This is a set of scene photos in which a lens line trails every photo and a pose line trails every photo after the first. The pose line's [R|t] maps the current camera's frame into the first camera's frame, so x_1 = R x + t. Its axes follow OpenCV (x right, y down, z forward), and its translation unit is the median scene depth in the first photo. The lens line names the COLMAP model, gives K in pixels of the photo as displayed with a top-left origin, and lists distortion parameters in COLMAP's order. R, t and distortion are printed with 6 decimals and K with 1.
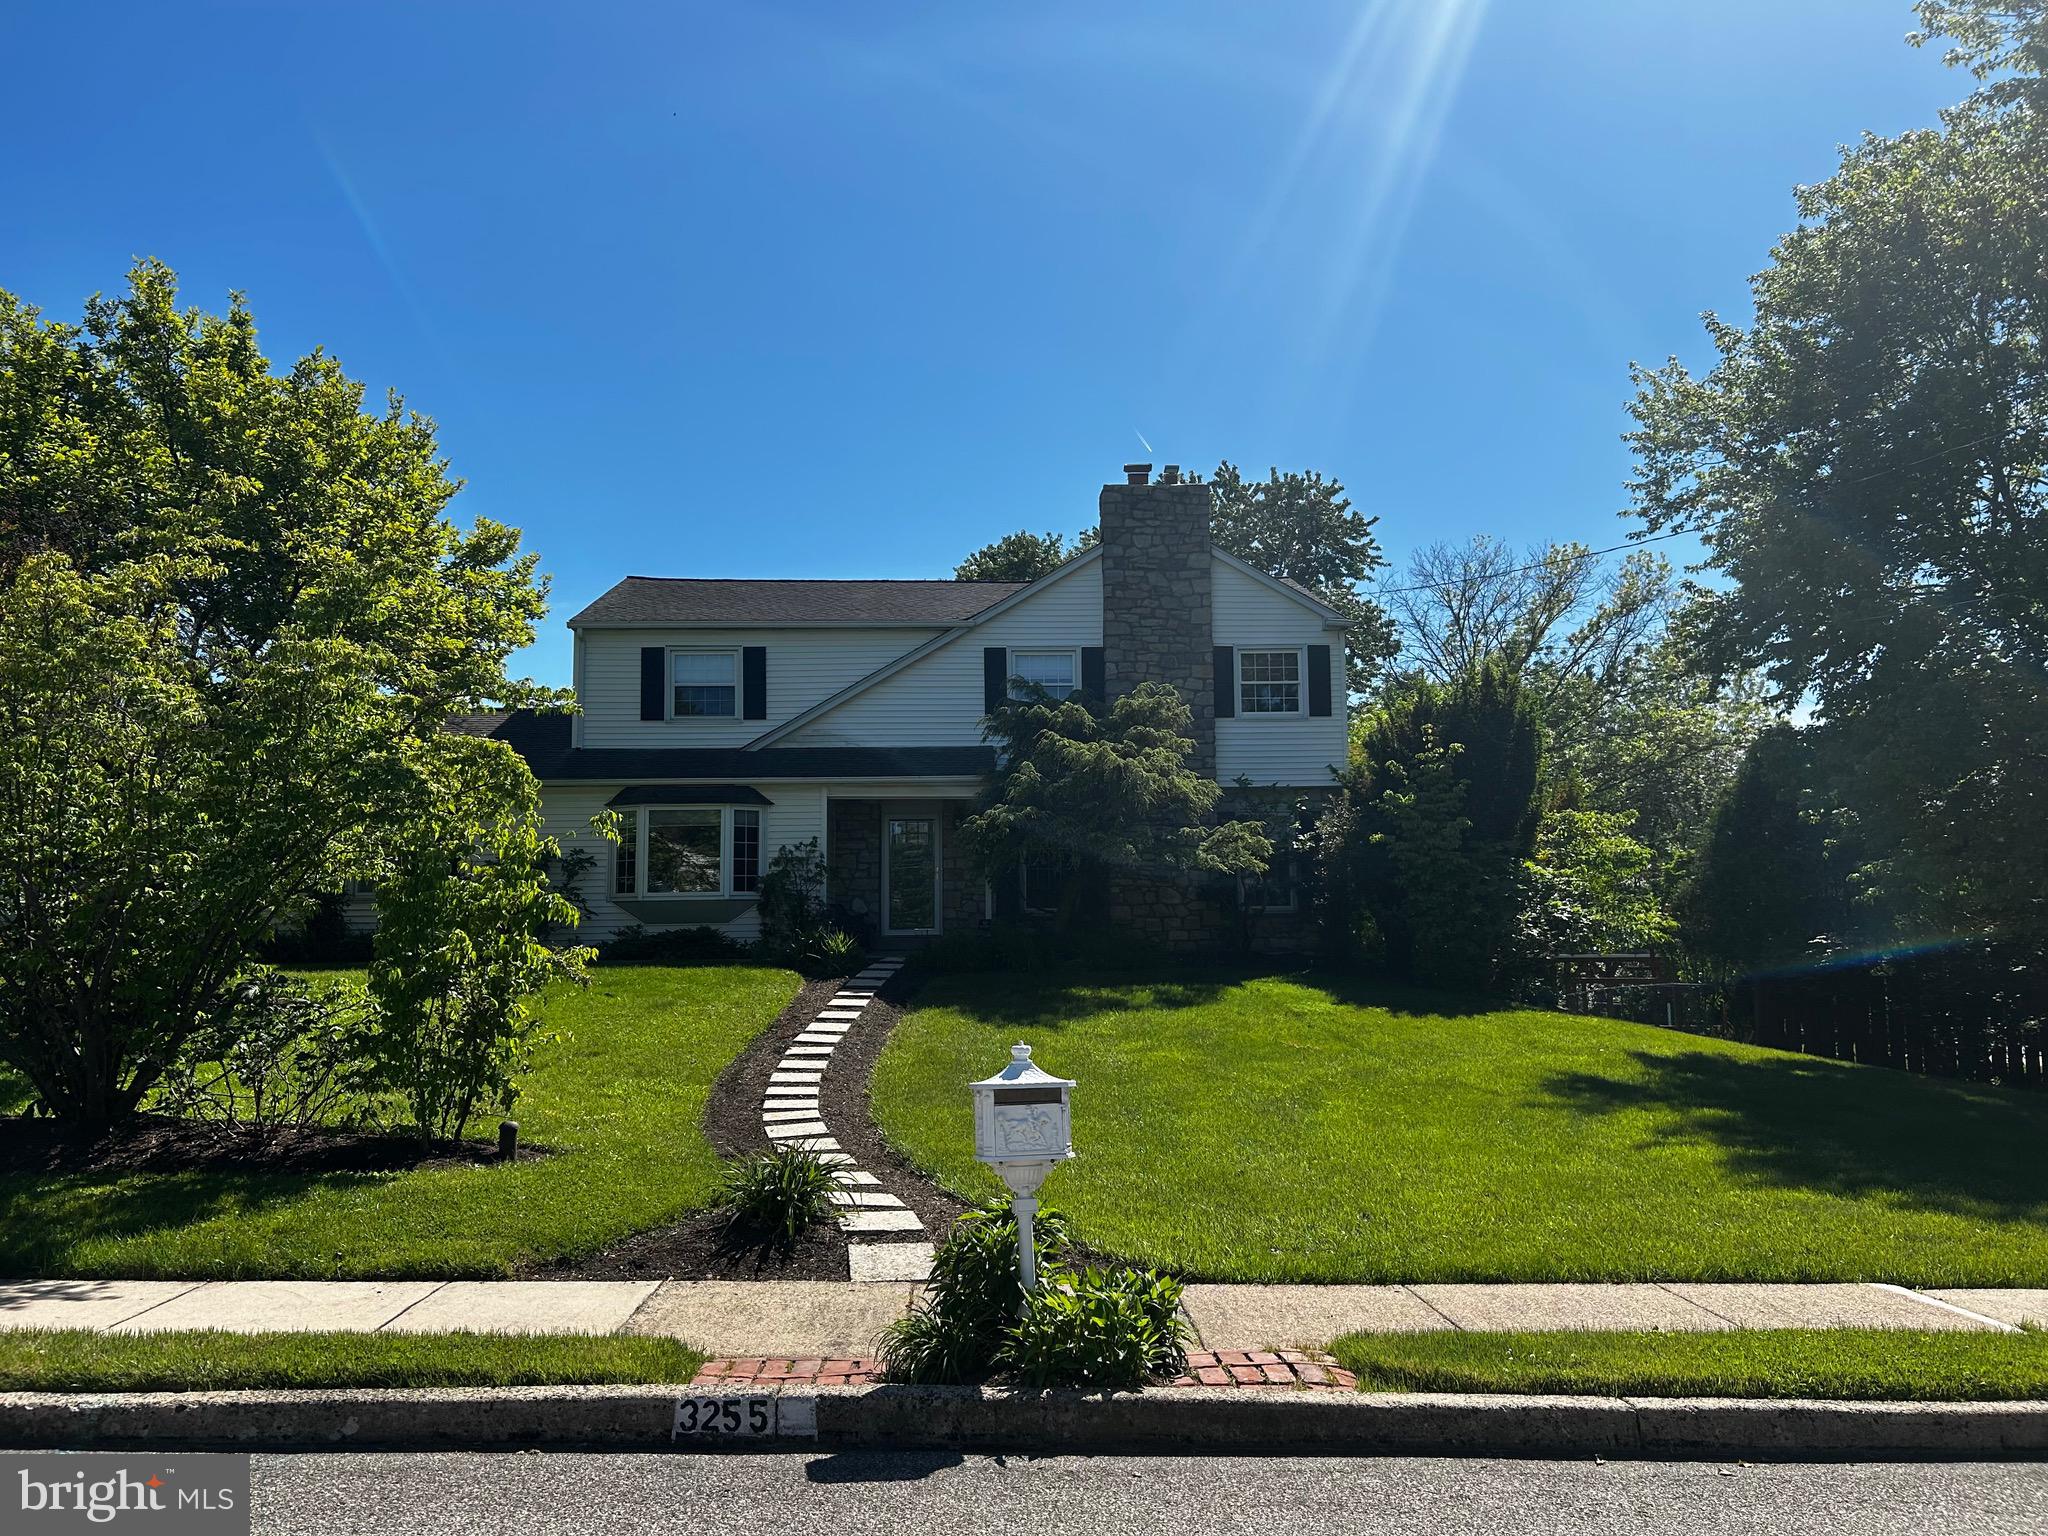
lens RADIAL K [[1509.8, 0, 1024.0], [0, 1509.8, 768.0], [0, 0, 1]] dist [0.115722, -0.118017]
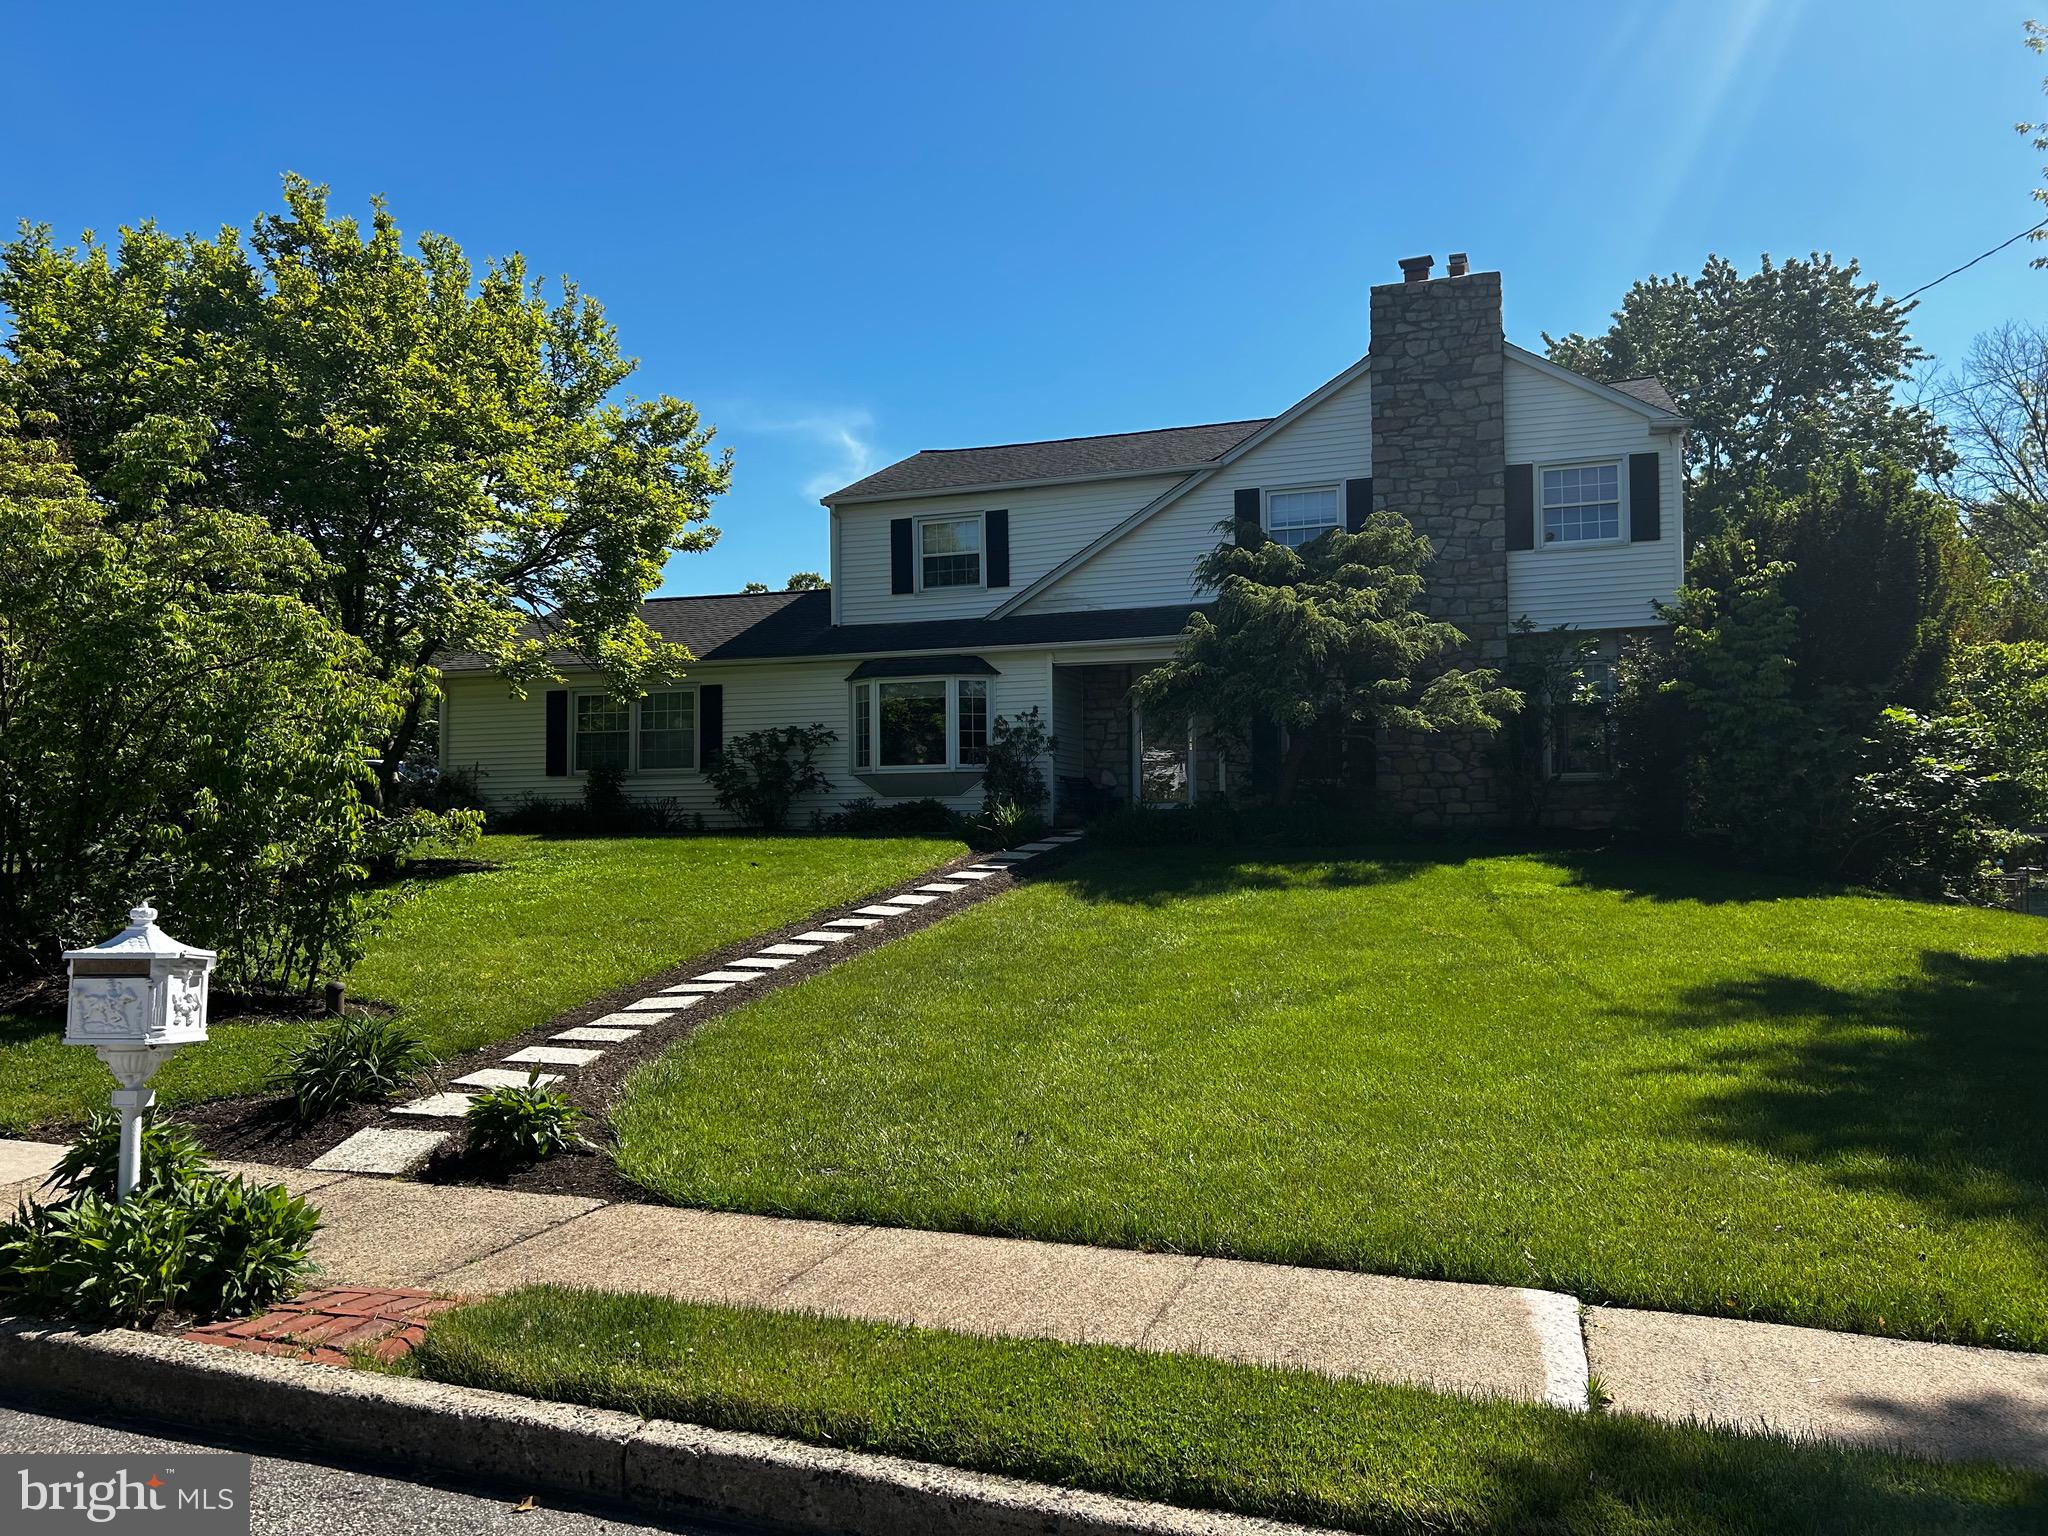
lens RADIAL K [[1514.5, 0, 1024.0], [0, 1514.5, 768.0], [0, 0, 1]] dist [0.057626, -0.071504]
pose [[0.929442, -0.015338, -0.368648, 0.189231], [0.042849, 0.996862, 0.066558, 0.019343], [0.366470, -0.077658, 0.927183, 0.108212]]
